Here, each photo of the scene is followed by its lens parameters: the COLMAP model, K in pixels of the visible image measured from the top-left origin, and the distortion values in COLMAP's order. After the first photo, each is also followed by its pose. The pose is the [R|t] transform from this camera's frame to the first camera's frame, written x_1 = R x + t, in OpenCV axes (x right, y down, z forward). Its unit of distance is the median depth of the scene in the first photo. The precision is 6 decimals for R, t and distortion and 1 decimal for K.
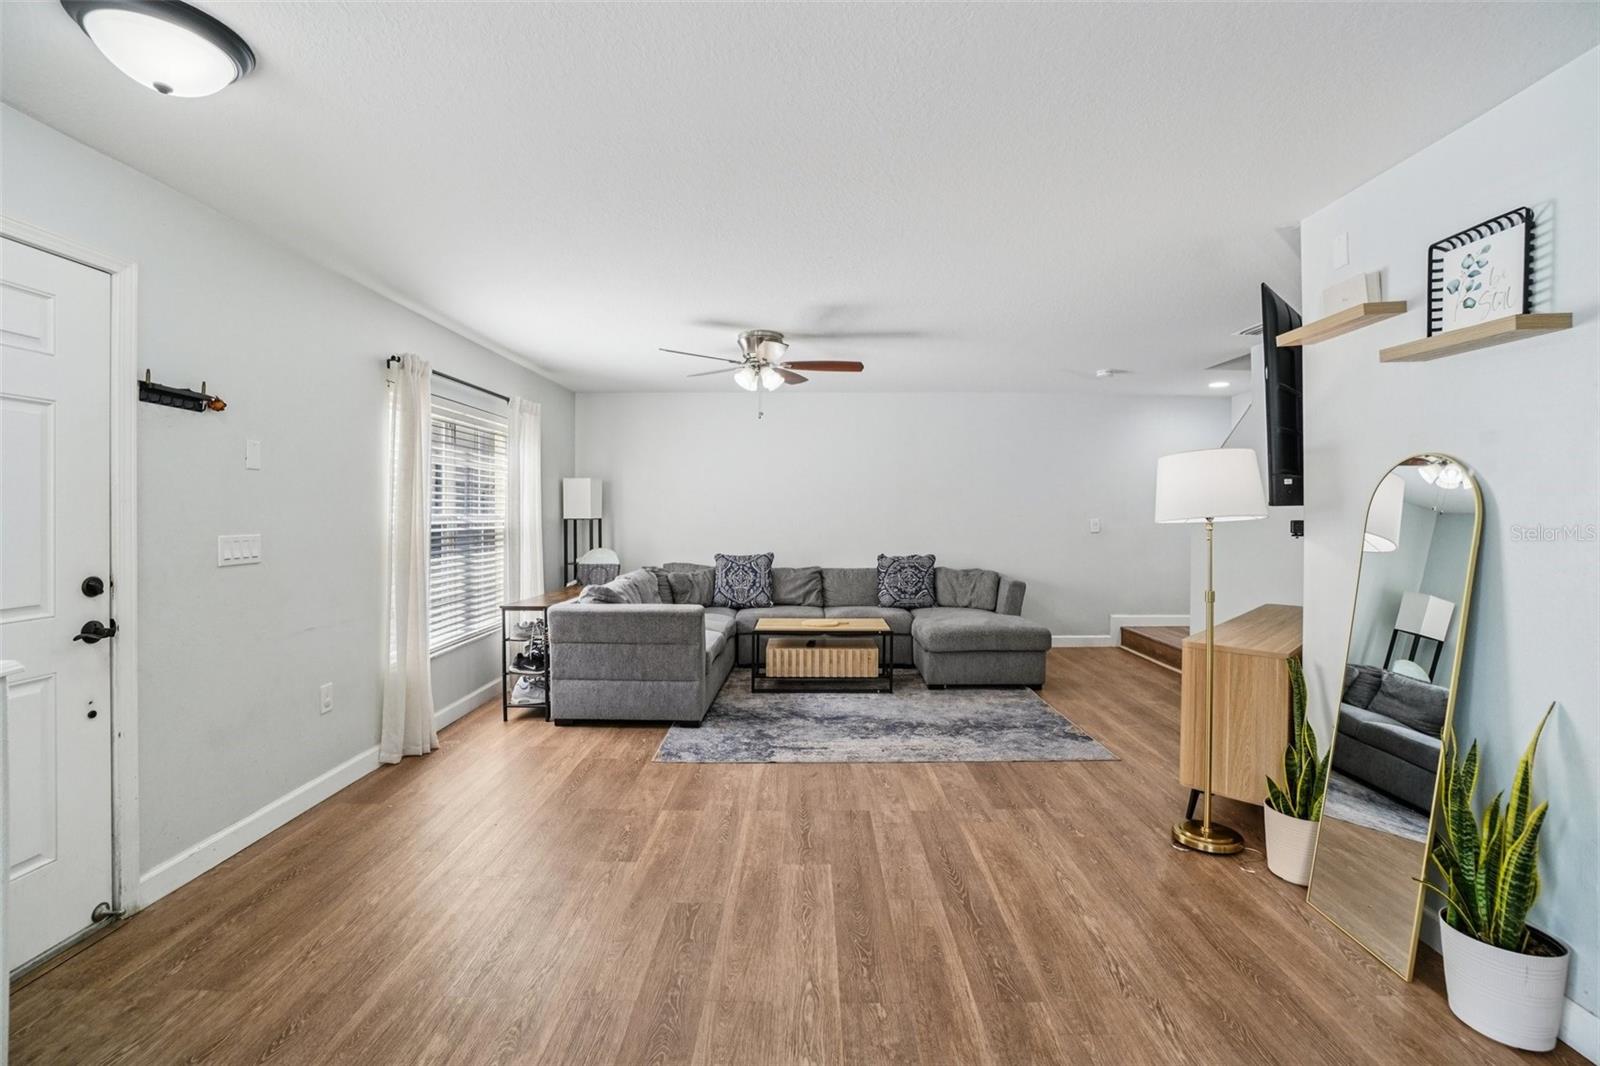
lens RADIAL K [[715.0, 0, 799.3], [0, 715.0, 516.2], [0, 0, 1]] dist [-0.053946, 0.016615]
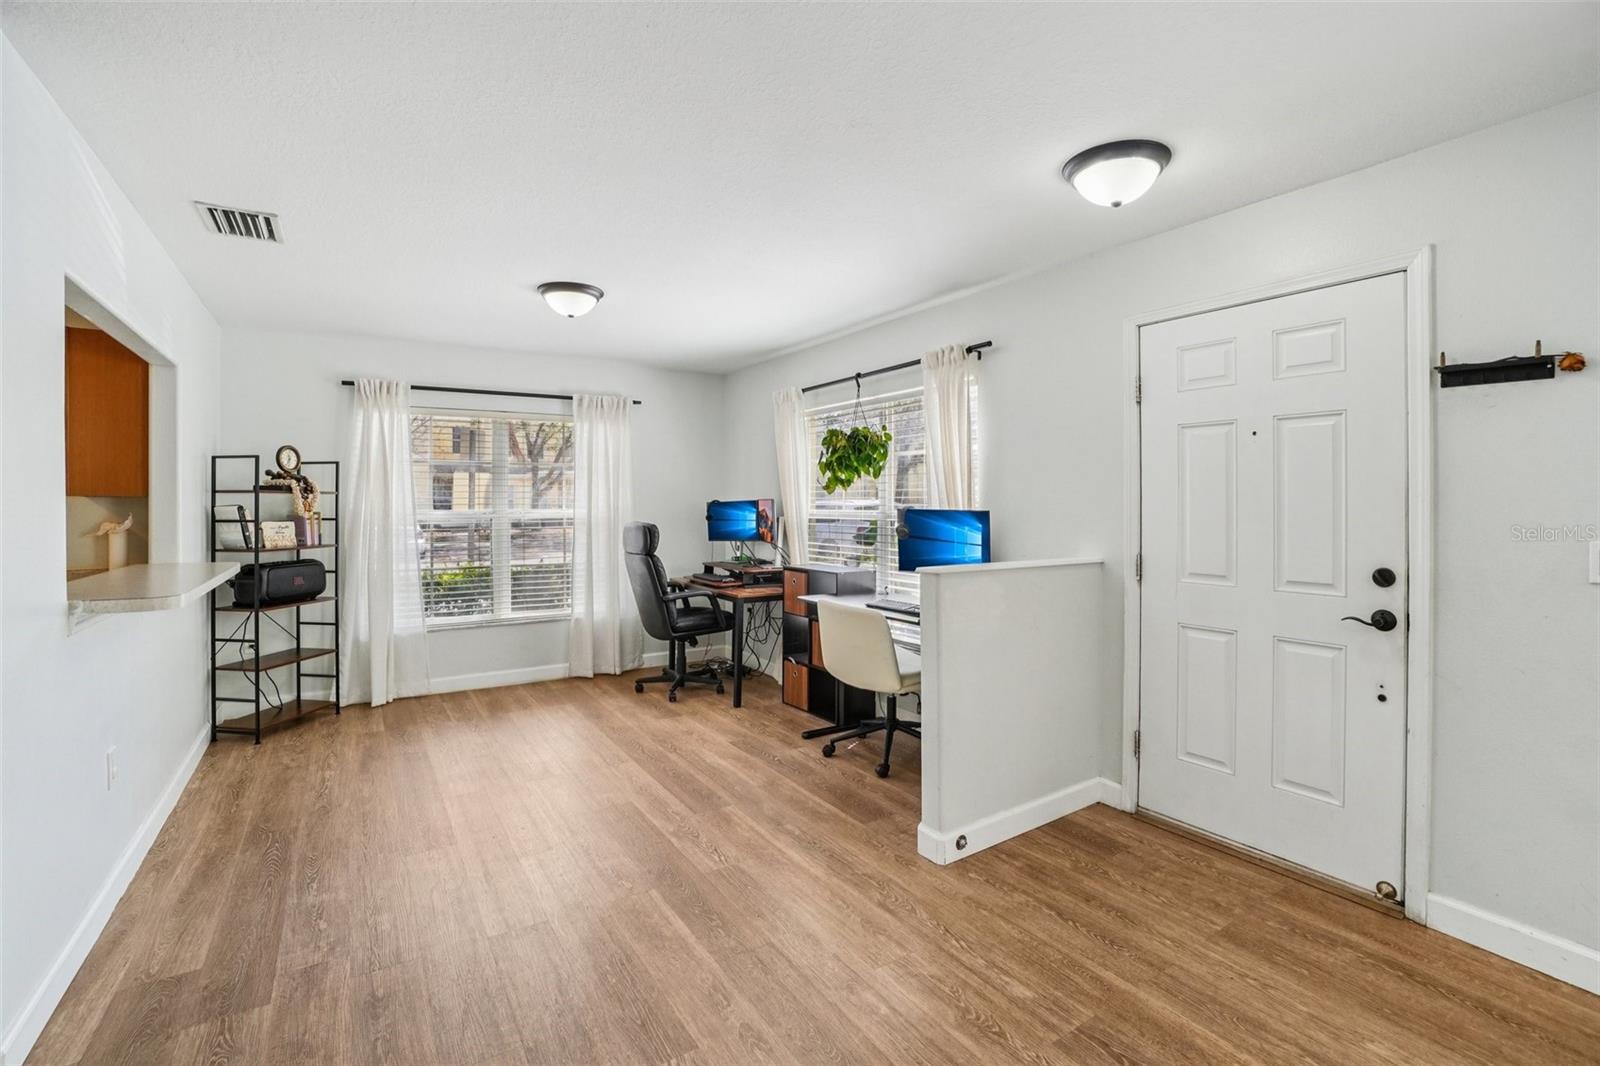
lens RADIAL K [[715.0, 0, 795.6], [0, 715.0, 498.1], [0, 0, 1]] dist [-0.053946, 0.016615]
pose [[-0.837768, -0.001428, -0.546024, 0.161409], [-0.002570, 0.999996, 0.001328, -0.009388], [0.546020, 0.002516, -0.837768, 0.728917]]
